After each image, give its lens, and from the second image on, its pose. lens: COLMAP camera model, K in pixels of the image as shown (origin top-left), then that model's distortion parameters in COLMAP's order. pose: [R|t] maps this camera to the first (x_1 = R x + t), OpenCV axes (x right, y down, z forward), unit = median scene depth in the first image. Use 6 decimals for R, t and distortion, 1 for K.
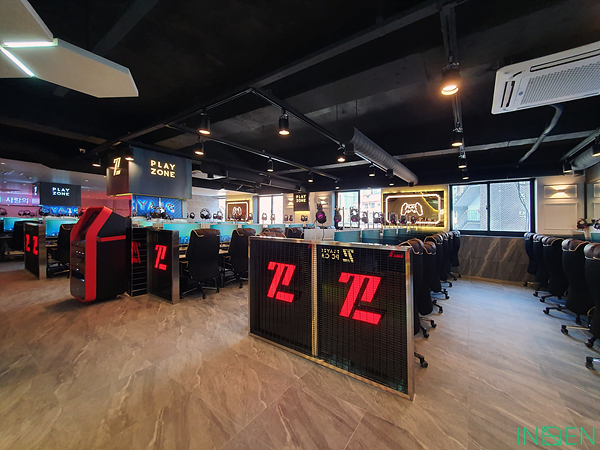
lens RADIAL K [[243.5, 0, 300.8], [0, 243.5, 220.7], [0, 0, 1]] dist [0.008719, -0.000298]
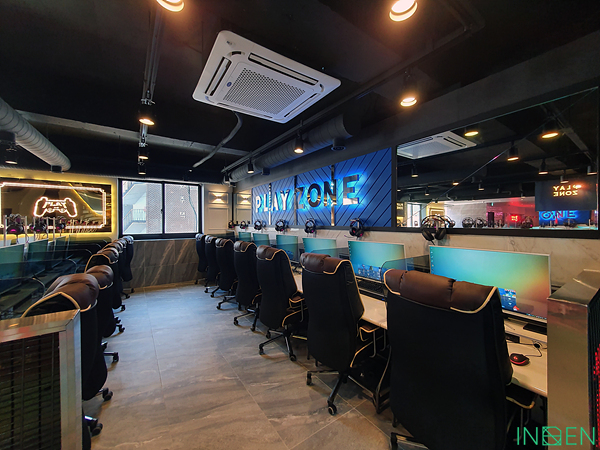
lens RADIAL K [[243.5, 0, 305.7], [0, 243.5, 215.8], [0, 0, 1]] dist [0.008719, -0.000298]
pose [[0.333858, 0.004596, 0.942612, 0.070749], [0.006750, 0.999951, -0.007267, -0.018122], [-0.942599, 0.008788, 0.333811, 0.187516]]
